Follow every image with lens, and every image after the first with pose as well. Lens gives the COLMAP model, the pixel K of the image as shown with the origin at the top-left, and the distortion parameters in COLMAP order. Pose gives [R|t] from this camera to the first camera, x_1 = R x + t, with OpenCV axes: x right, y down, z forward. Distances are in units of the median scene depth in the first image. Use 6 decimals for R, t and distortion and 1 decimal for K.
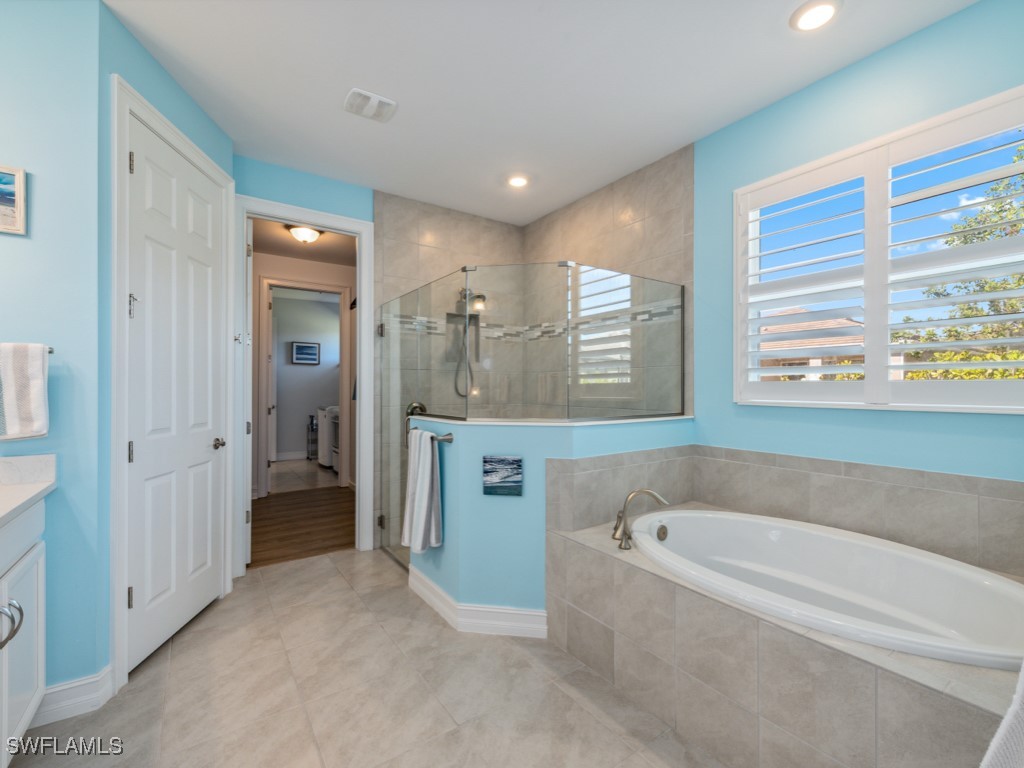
lens RADIAL K [[447.9, 0, 507.8], [0, 447.9, 385.9], [0, 0, 1]] dist [0.010242, -0.001431]
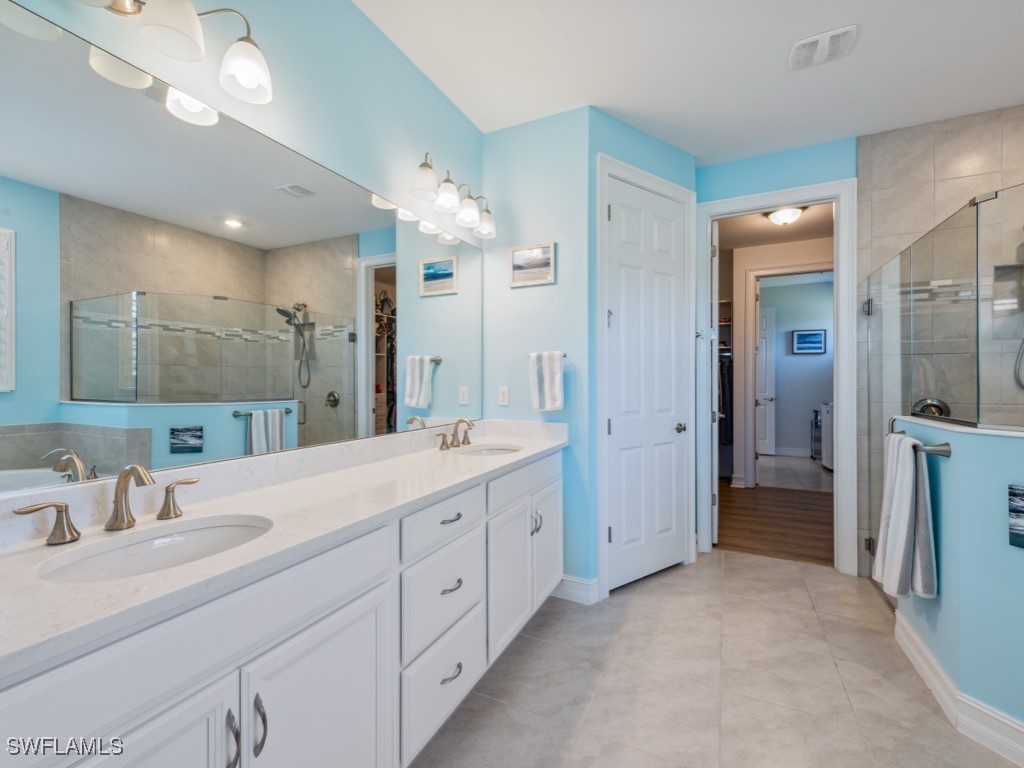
lens RADIAL K [[450.9, 0, 512.1], [0, 450.9, 379.2], [0, 0, 1]] dist [0.001019, -0.000709]
pose [[0.492416, -0.003975, -0.870351, 0.133904], [0.006066, 0.999981, -0.001135, 0.002289], [0.870339, -0.004720, 0.492431, 0.057193]]
